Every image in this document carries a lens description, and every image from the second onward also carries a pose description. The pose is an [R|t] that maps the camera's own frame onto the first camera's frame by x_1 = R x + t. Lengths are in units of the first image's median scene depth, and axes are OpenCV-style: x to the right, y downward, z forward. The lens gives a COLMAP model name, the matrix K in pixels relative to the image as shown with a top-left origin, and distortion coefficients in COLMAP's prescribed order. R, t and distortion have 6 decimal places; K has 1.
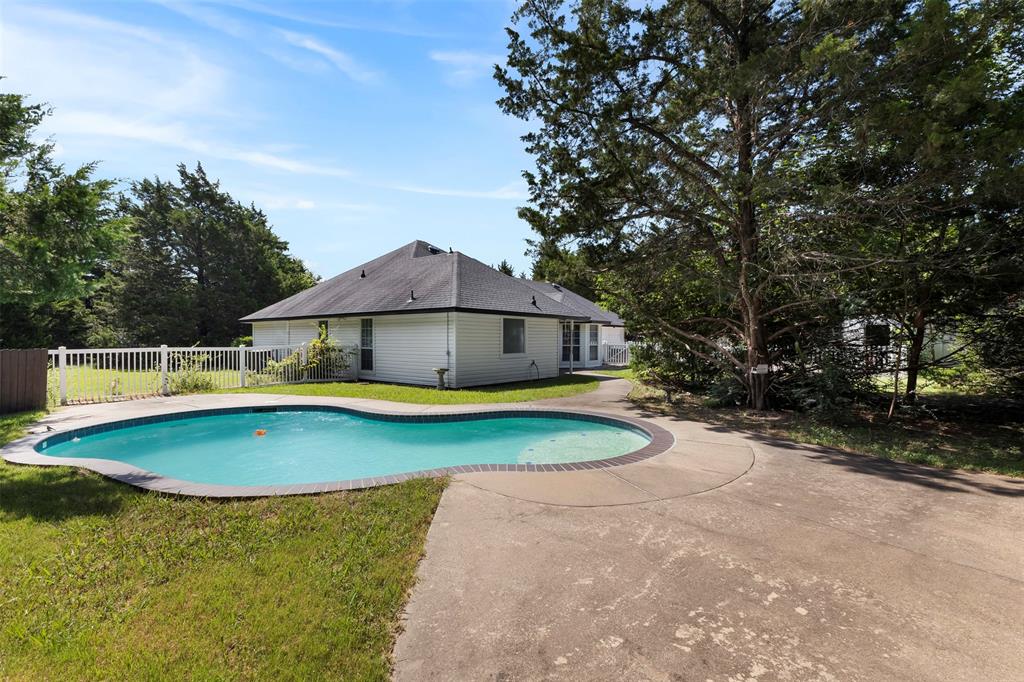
lens RADIAL K [[447.5, 0, 511.1], [0, 447.5, 344.5], [0, 0, 1]] dist [0.006141, -0.000939]
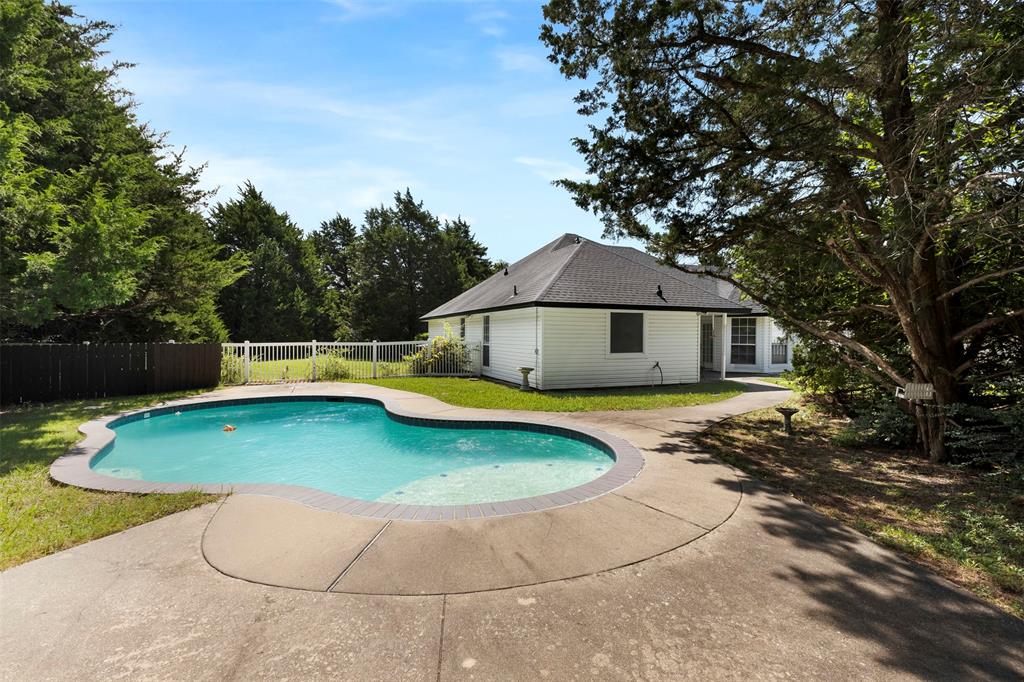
lens RADIAL K [[447.5, 0, 512.1], [0, 447.5, 334.4], [0, 0, 1]] dist [0.006141, -0.000939]
pose [[0.878666, 0.002775, -0.477428, 0.231072], [-0.008776, 0.999908, -0.010338, -0.005239], [0.477355, 0.013274, 0.878610, 0.144980]]
